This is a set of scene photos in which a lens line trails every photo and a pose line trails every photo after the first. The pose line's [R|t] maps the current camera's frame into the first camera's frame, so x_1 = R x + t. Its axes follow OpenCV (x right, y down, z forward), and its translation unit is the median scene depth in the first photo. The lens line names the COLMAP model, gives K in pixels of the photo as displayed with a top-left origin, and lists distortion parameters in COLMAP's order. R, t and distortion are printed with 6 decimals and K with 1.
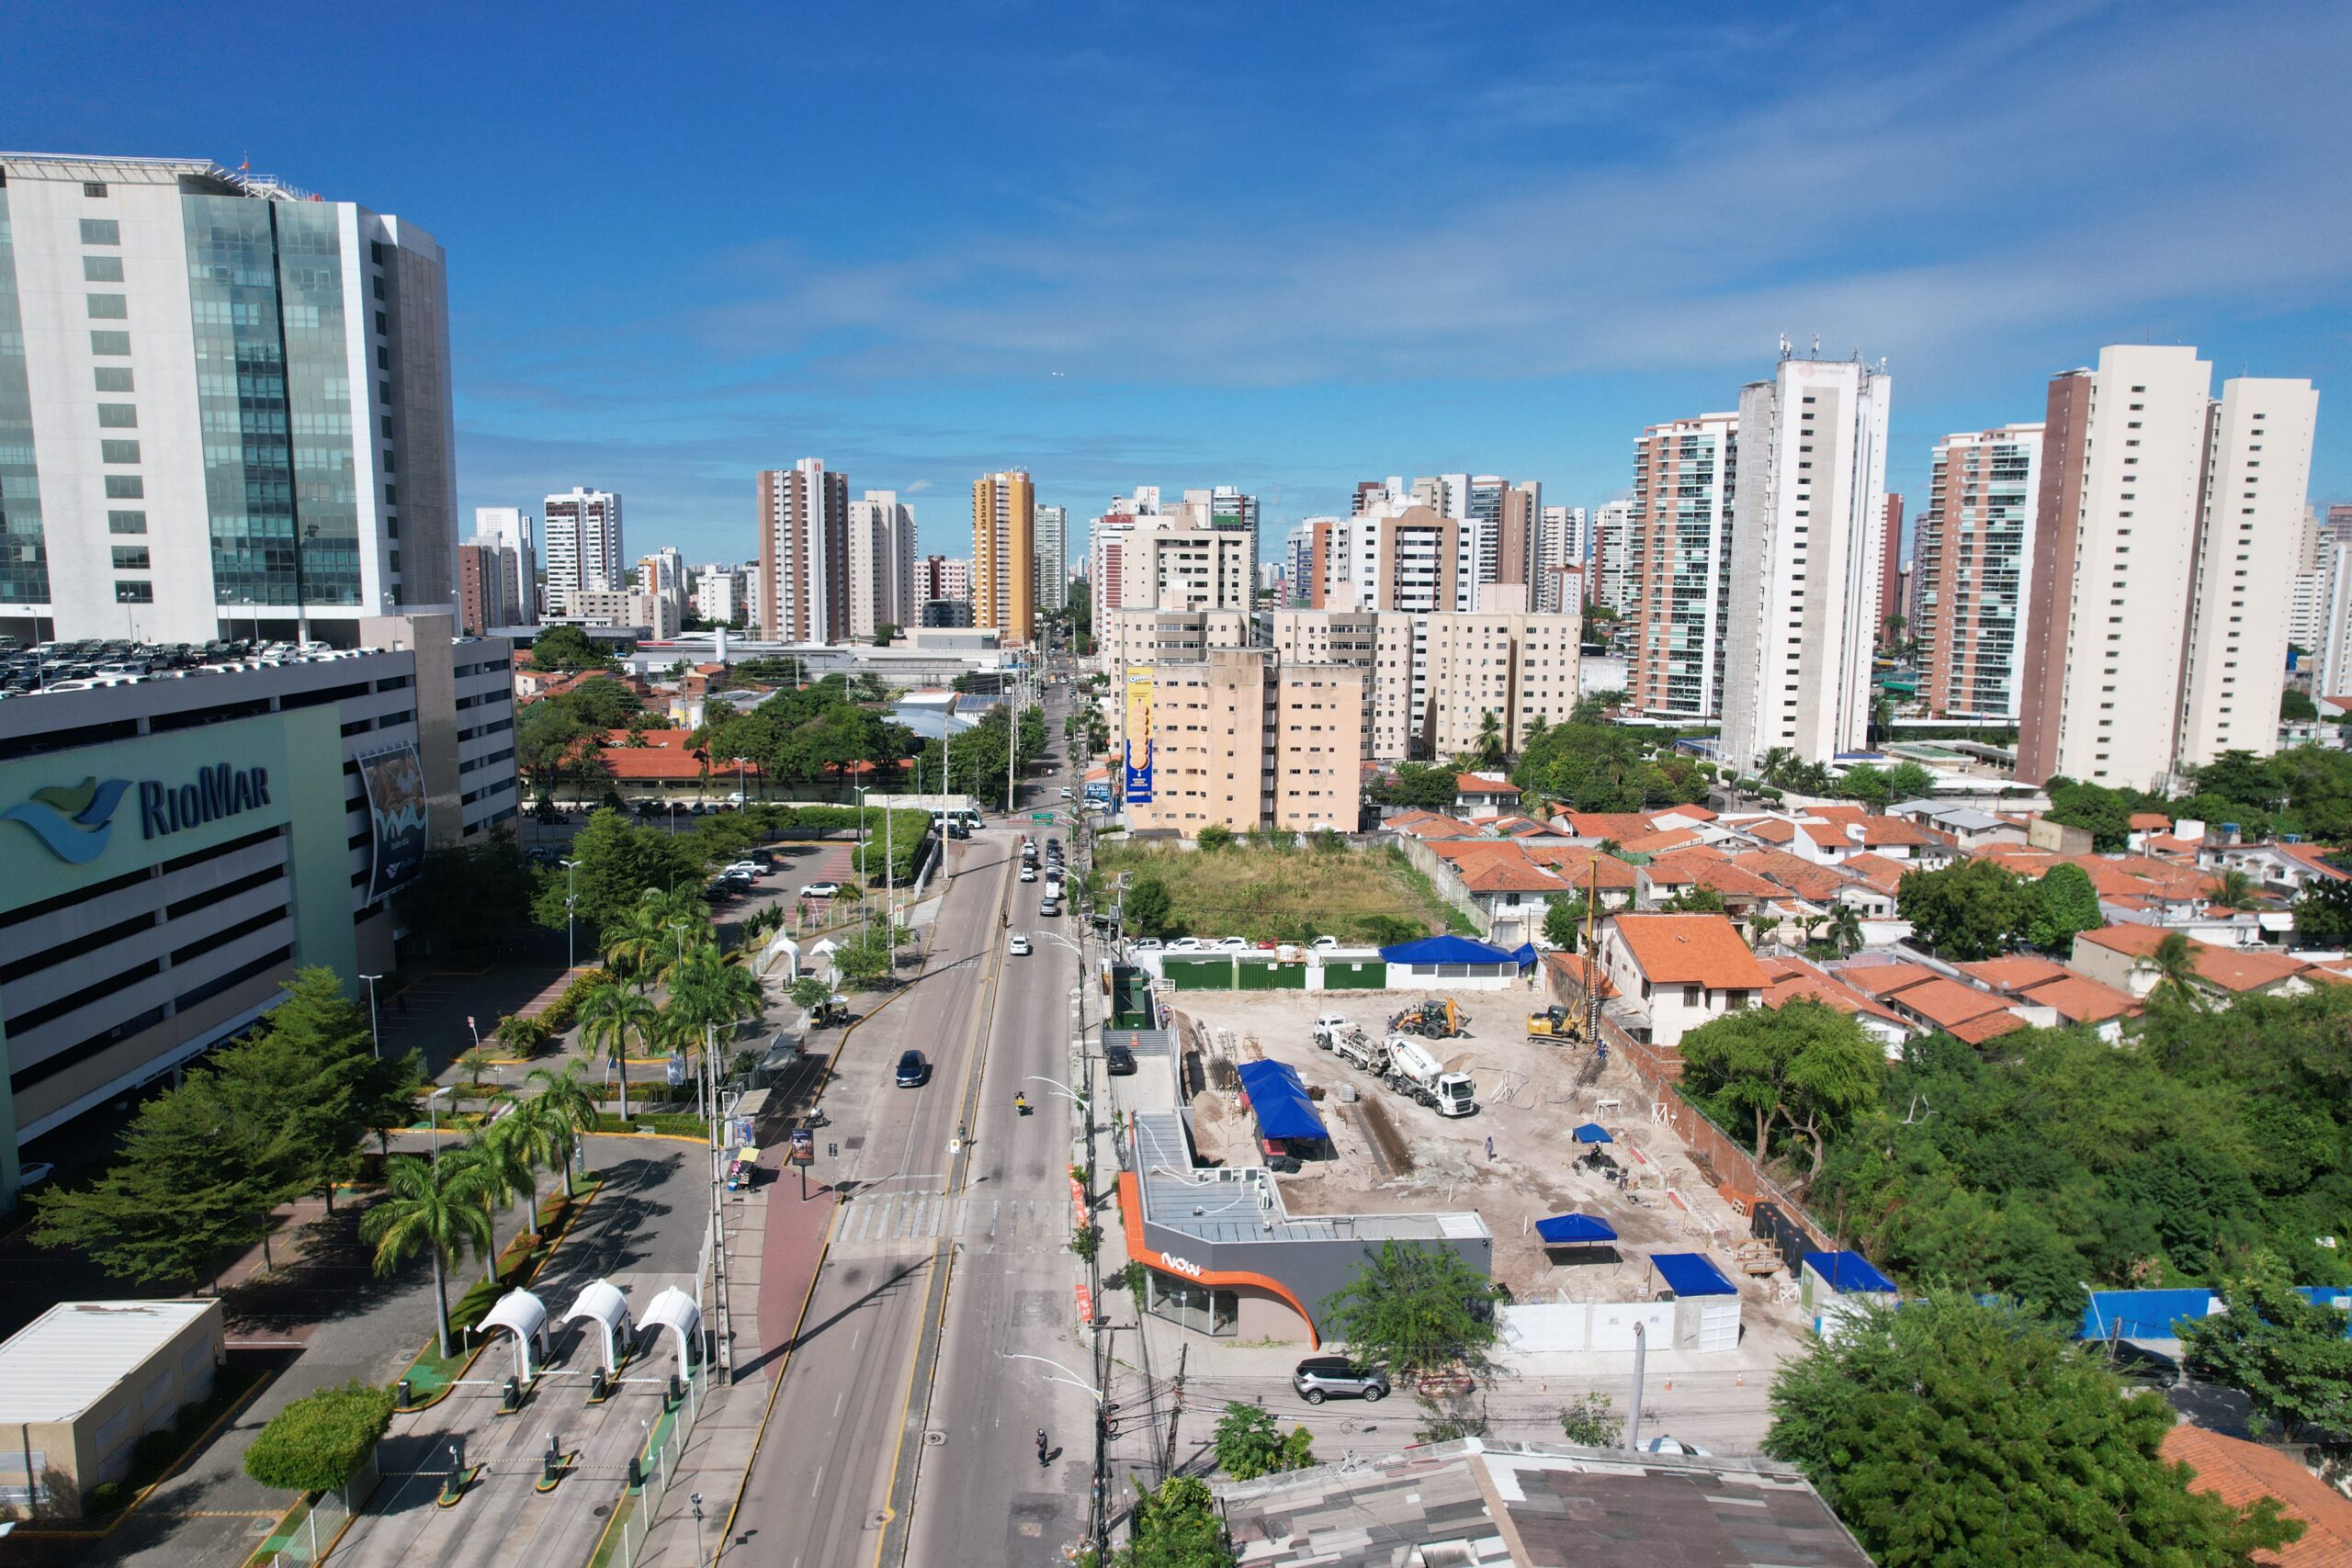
lens RADIAL K [[1508.5, 0, 1190.2], [0, 1508.5, 796.7], [0, 0, 1]] dist [-0.065877, 0.054545]
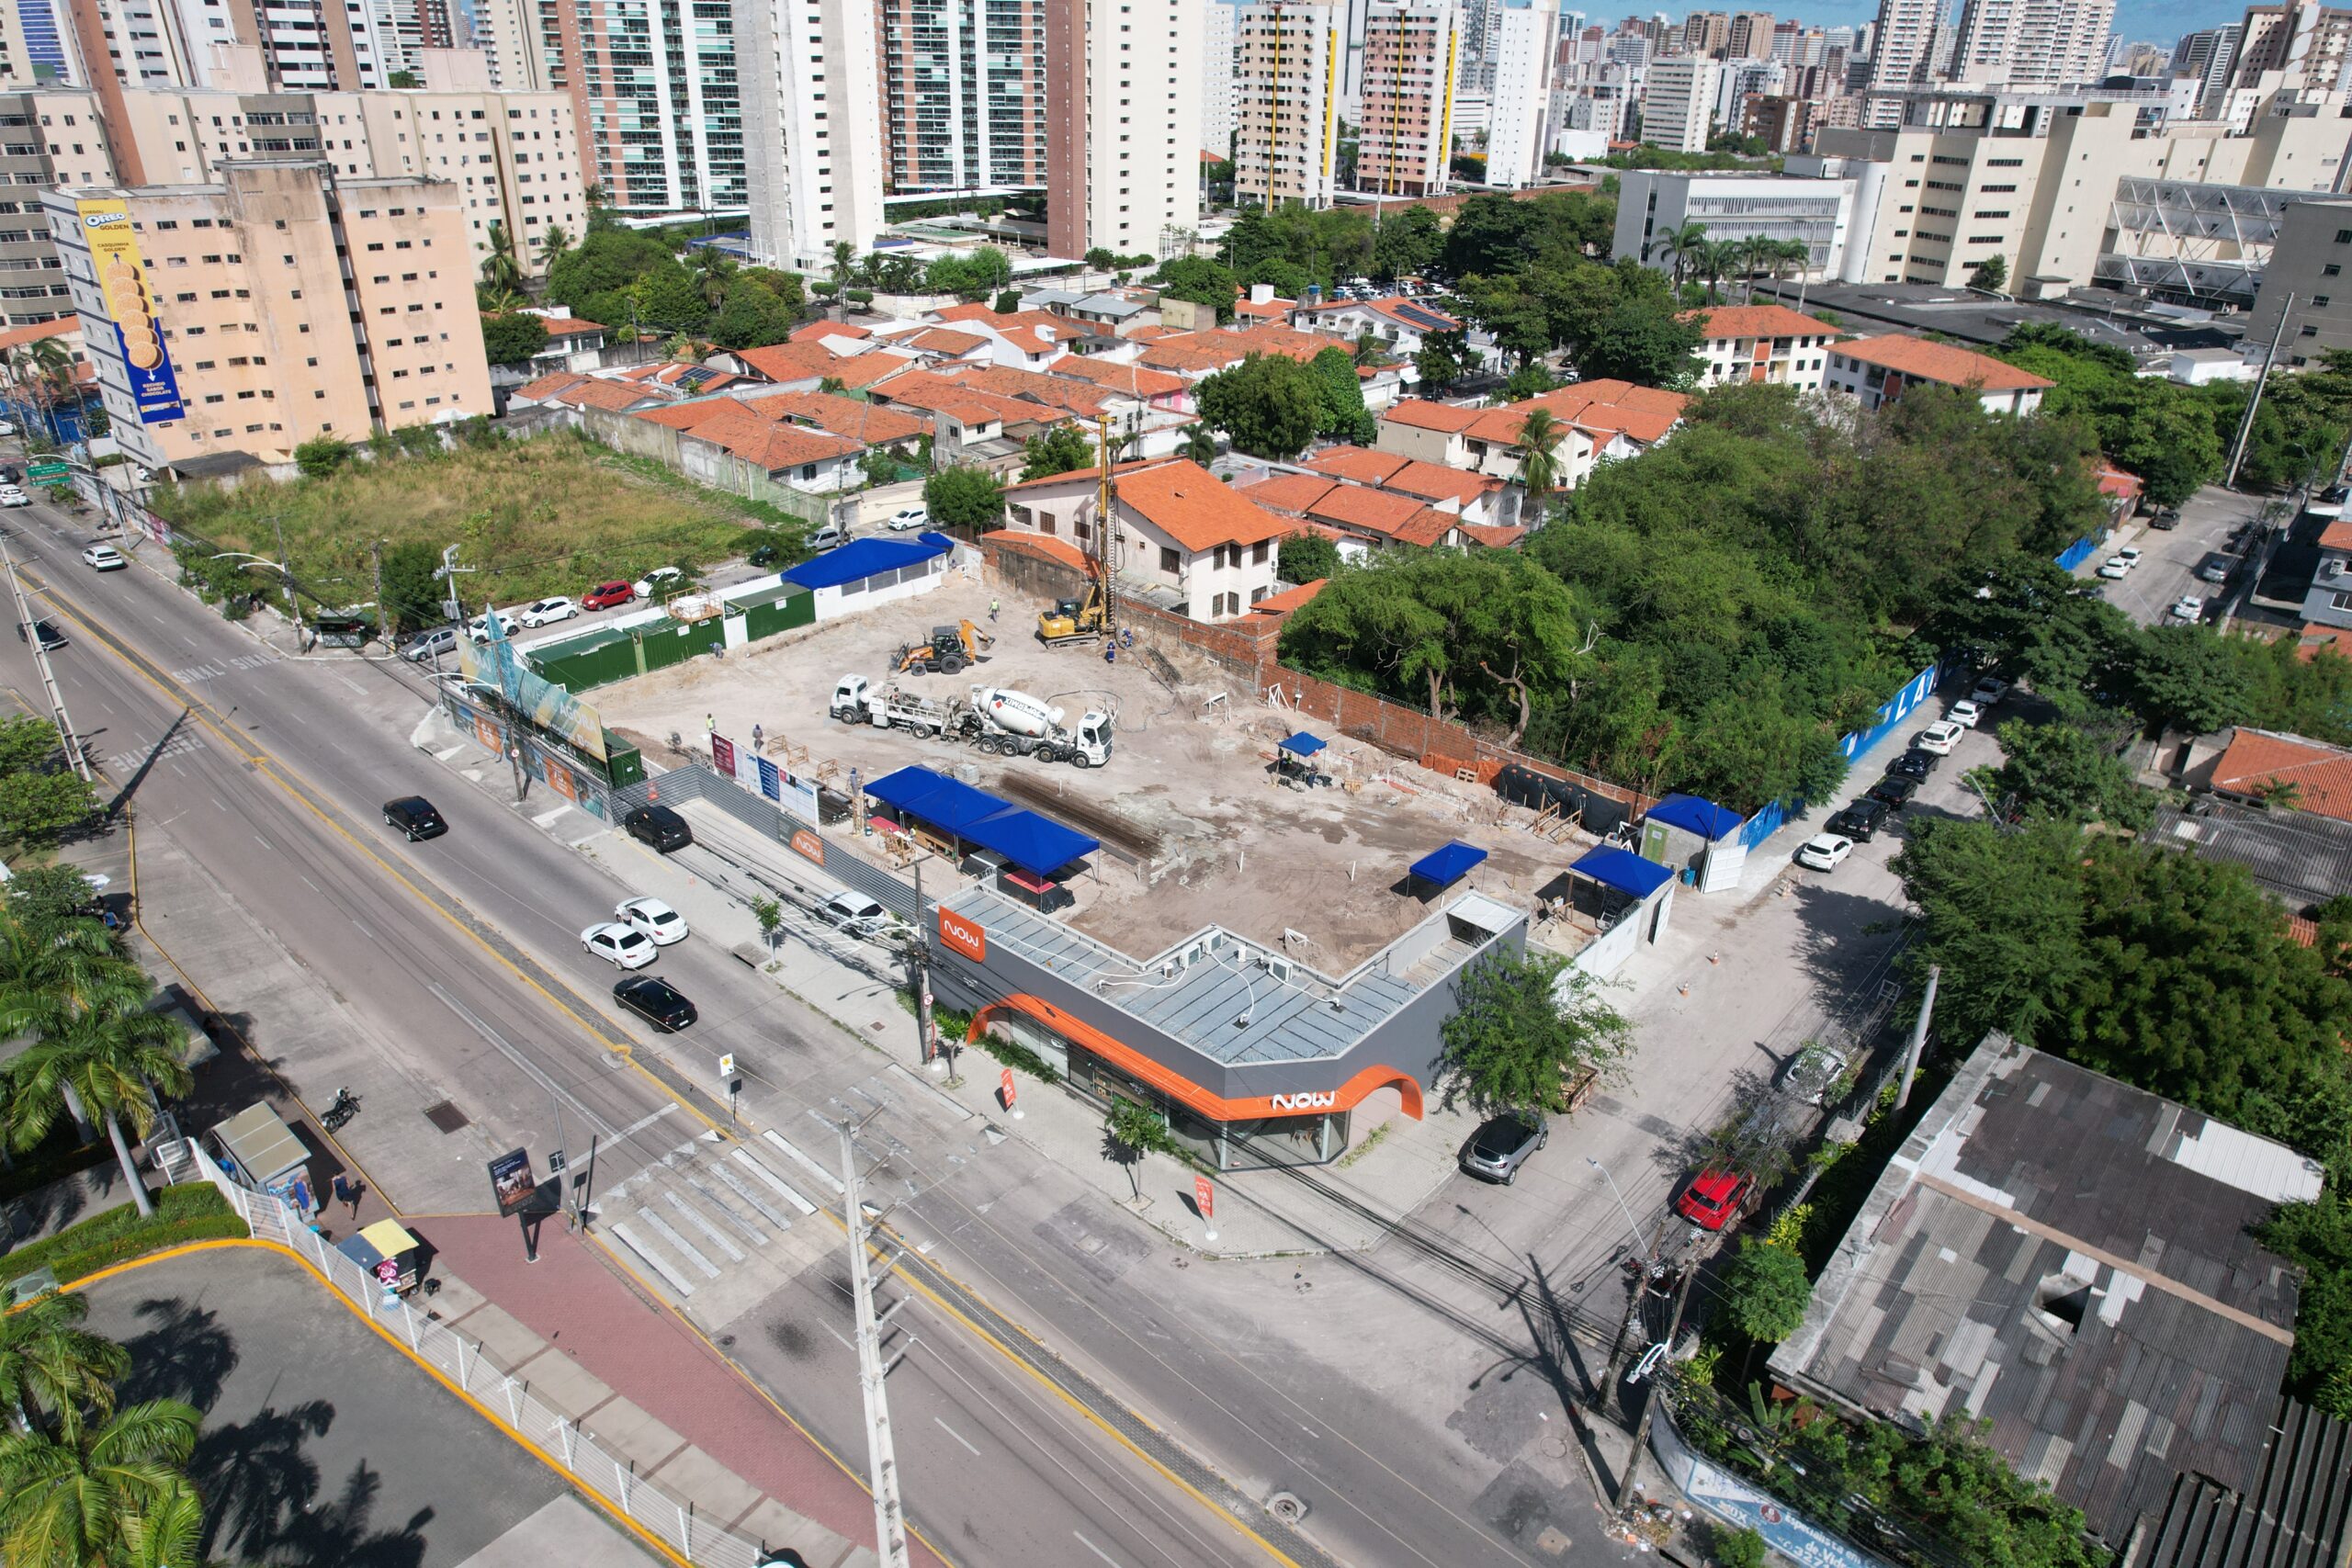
lens RADIAL K [[1508.5, 0, 1184.9], [0, 1508.5, 782.0], [0, 0, 1]] dist [-0.065877, 0.054545]
pose [[0.714100, -0.306419, 0.629420, -0.127619], [0.089672, 0.931746, 0.351865, -0.027129], [-0.694277, -0.194825, 0.692836, 0.153670]]
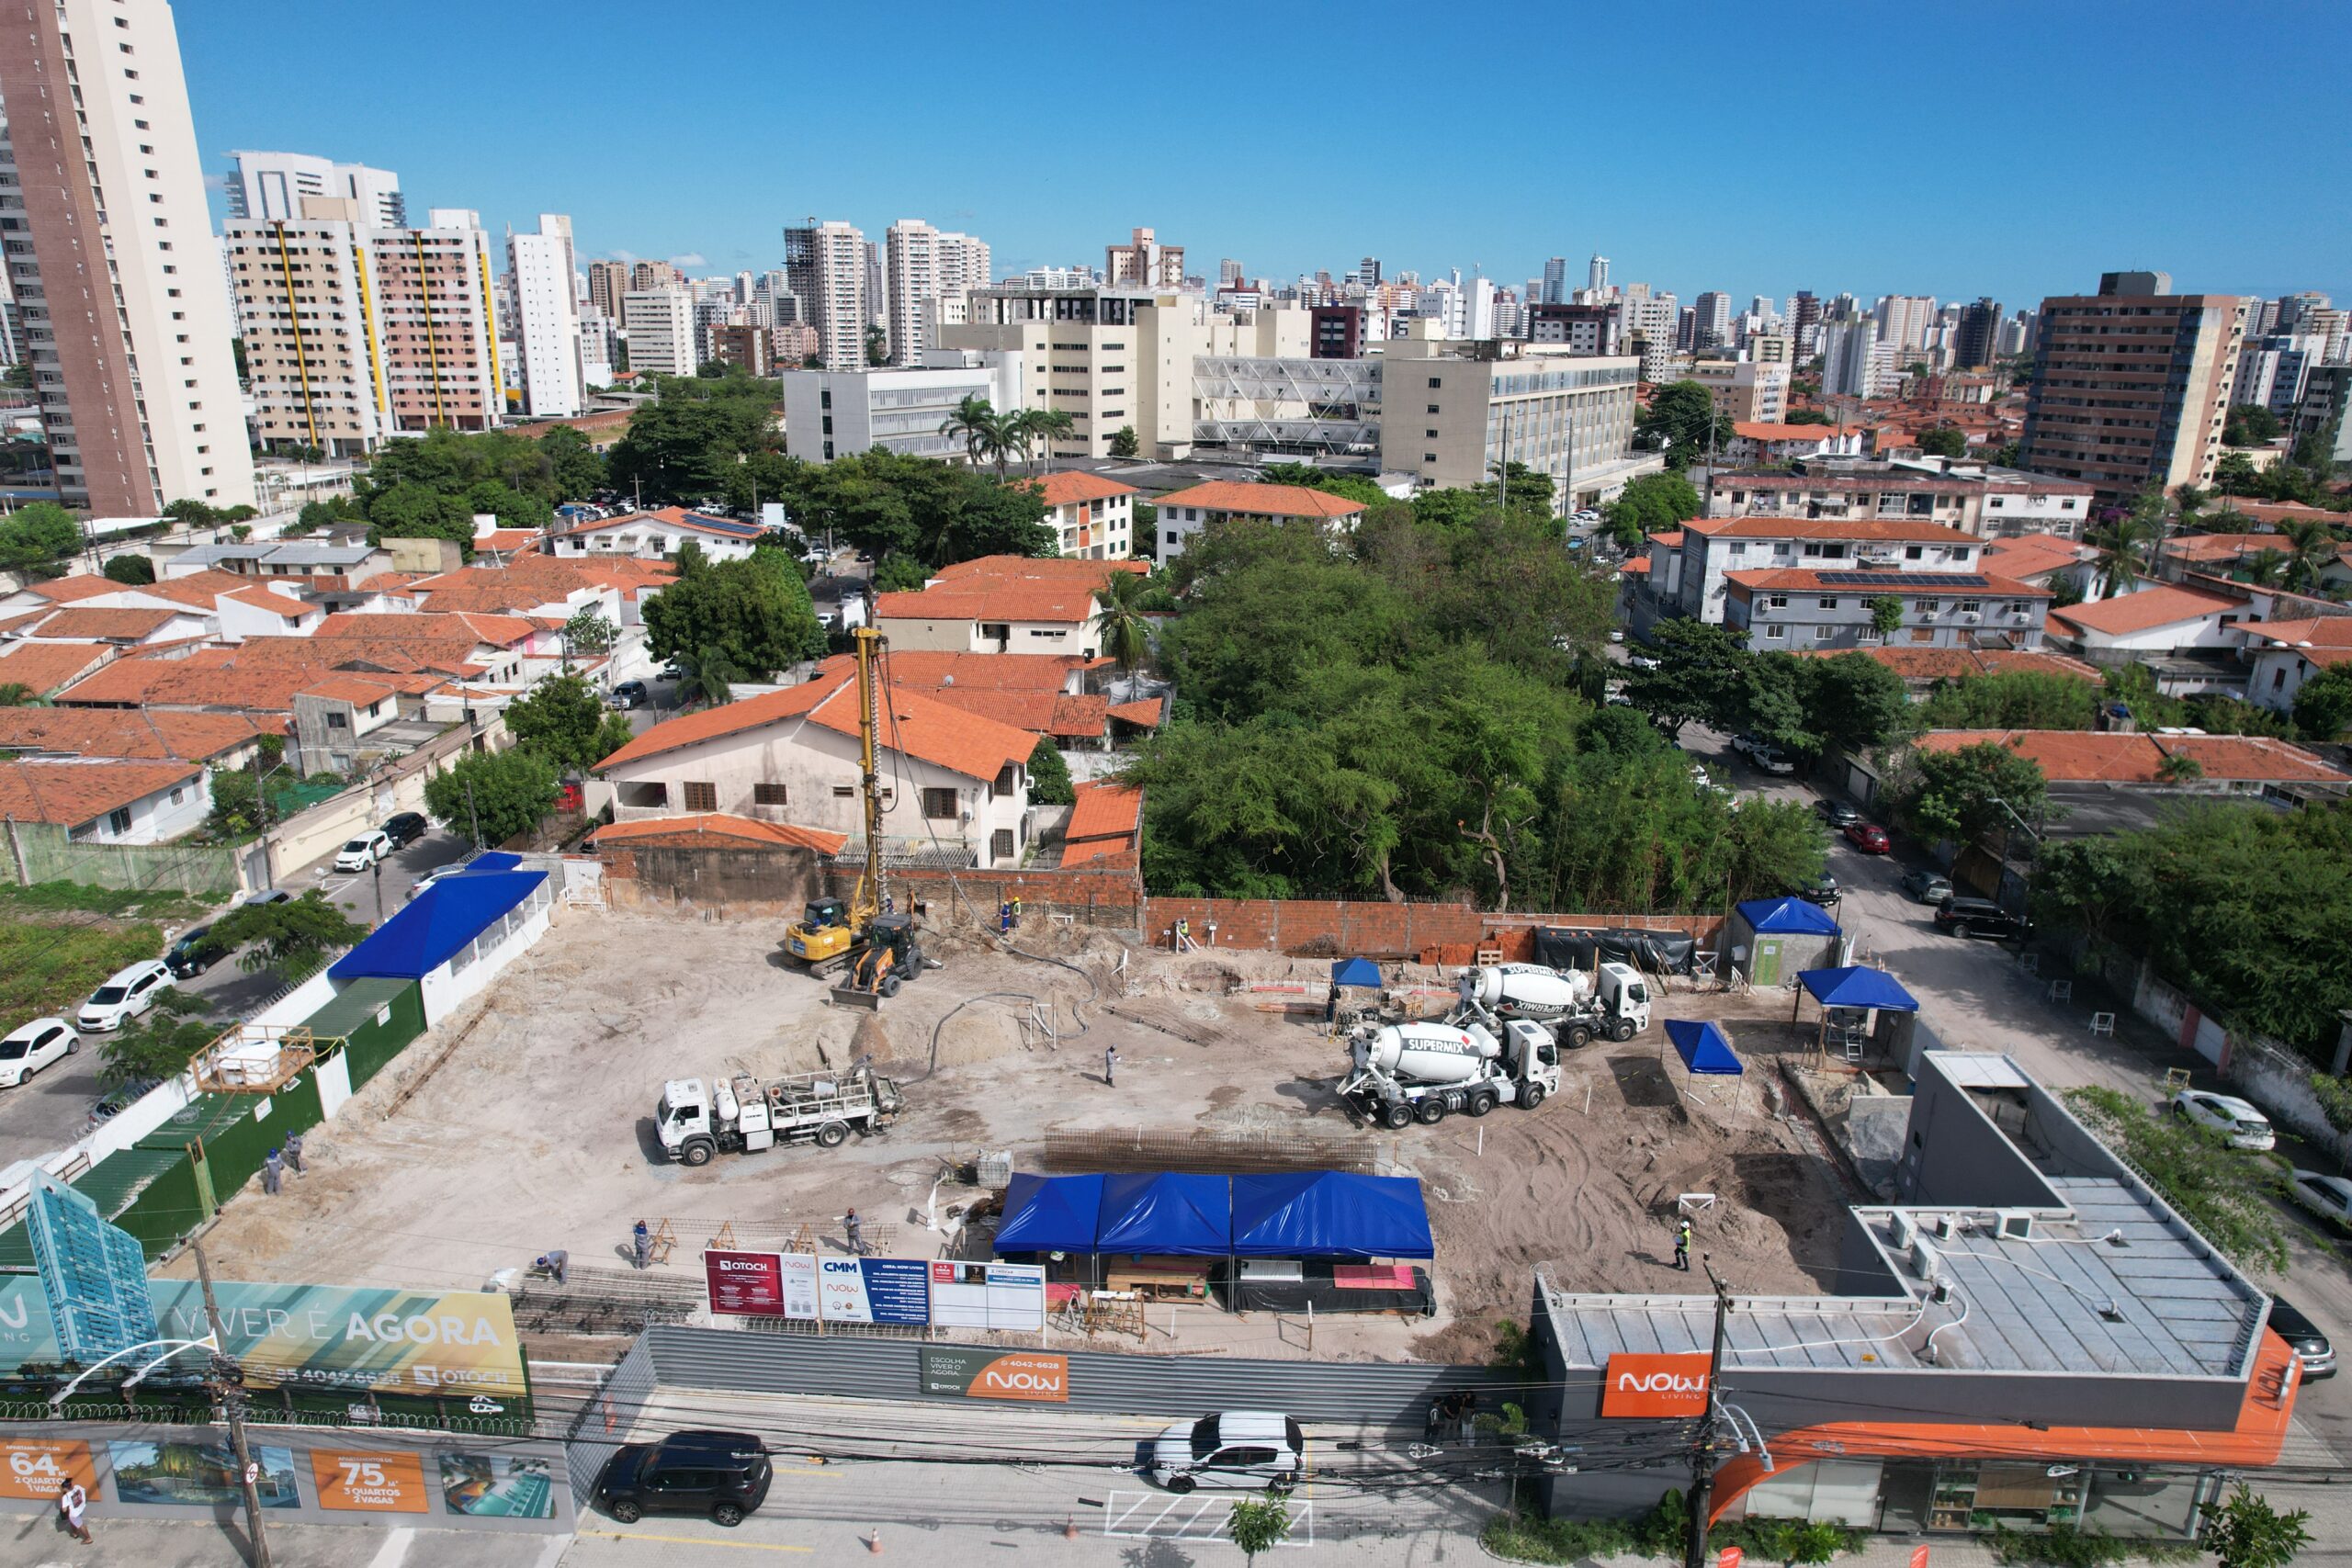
lens RADIAL K [[1508.5, 0, 1178.2], [0, 1508.5, 785.2], [0, 0, 1]] dist [-0.065877, 0.054545]
pose [[0.114757, -0.304988, 0.945417, -0.127821], [0.140305, 0.947140, 0.288514, -0.021988], [-0.983436, 0.099537, 0.151482, 0.351203]]
